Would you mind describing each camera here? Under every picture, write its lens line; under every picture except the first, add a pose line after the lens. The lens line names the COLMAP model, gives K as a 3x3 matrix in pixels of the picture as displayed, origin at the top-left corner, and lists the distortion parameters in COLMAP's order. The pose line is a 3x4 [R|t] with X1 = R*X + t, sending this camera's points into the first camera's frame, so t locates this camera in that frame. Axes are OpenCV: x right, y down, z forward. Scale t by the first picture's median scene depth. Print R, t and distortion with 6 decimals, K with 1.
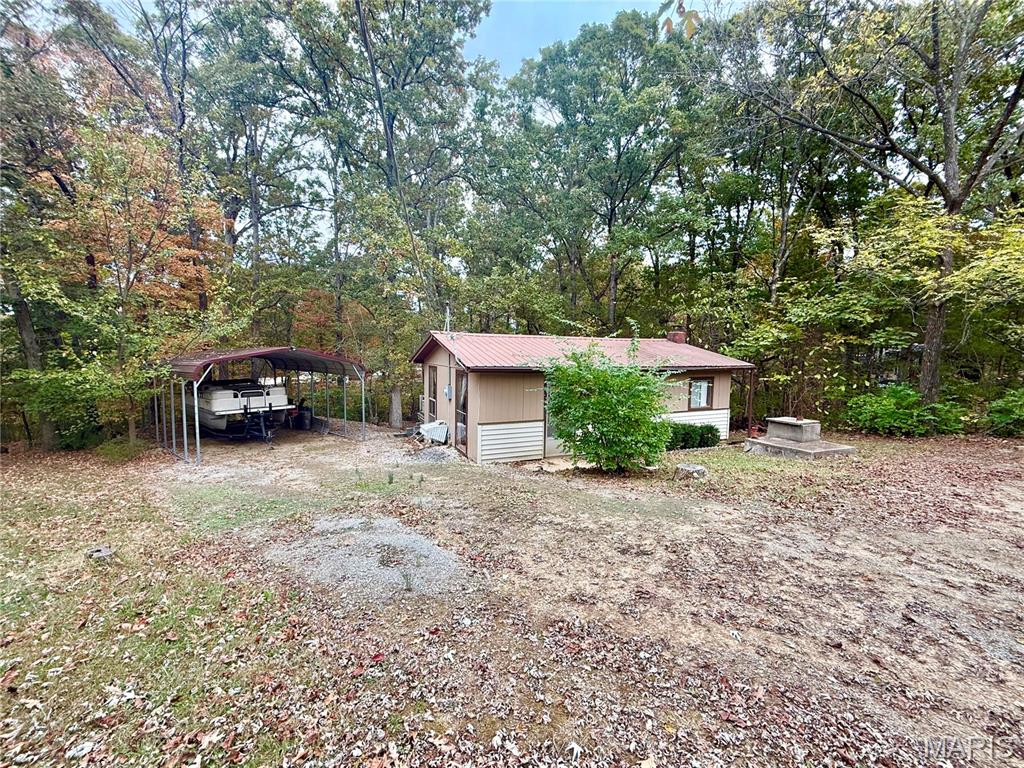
lens RADIAL K [[407.6, 0, 514.6], [0, 407.6, 387.0], [0, 0, 1]] dist [-0.000093, -0.000259]
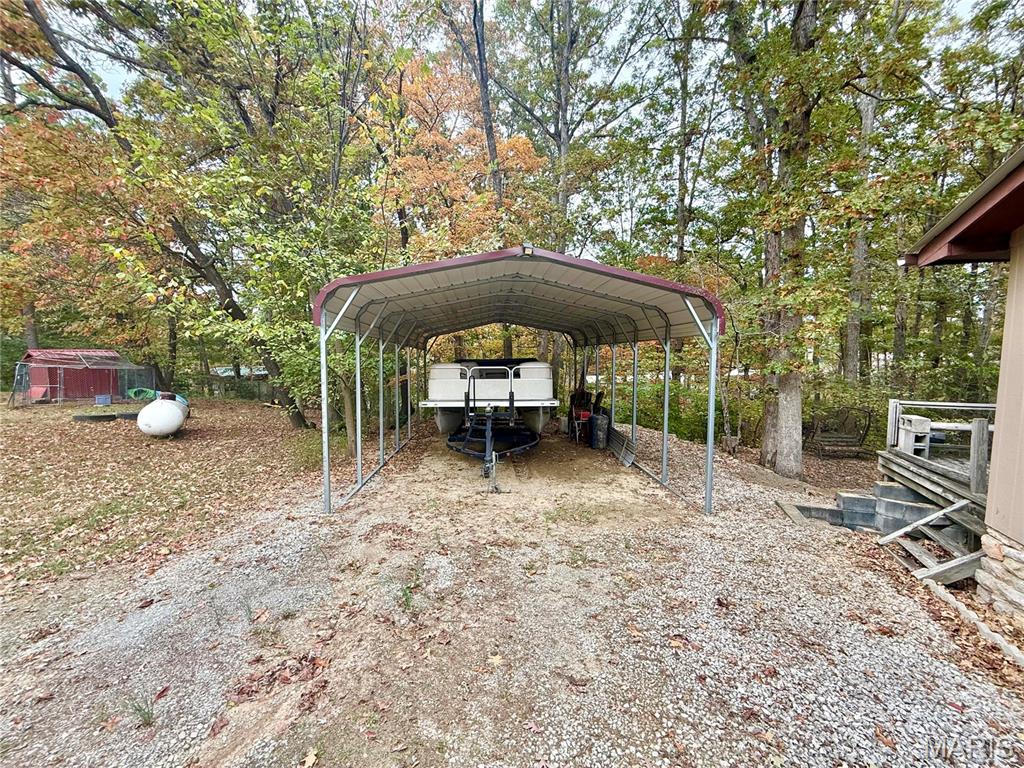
lens RADIAL K [[407.6, 0, 509.9], [0, 407.6, 388.6], [0, 0, 1]] dist [-0.000093, -0.000259]
pose [[0.687410, 0.047586, -0.724709, -0.259475], [-0.055124, 0.998391, 0.013271, 0.030116], [0.724175, 0.030826, 0.688927, 0.691275]]
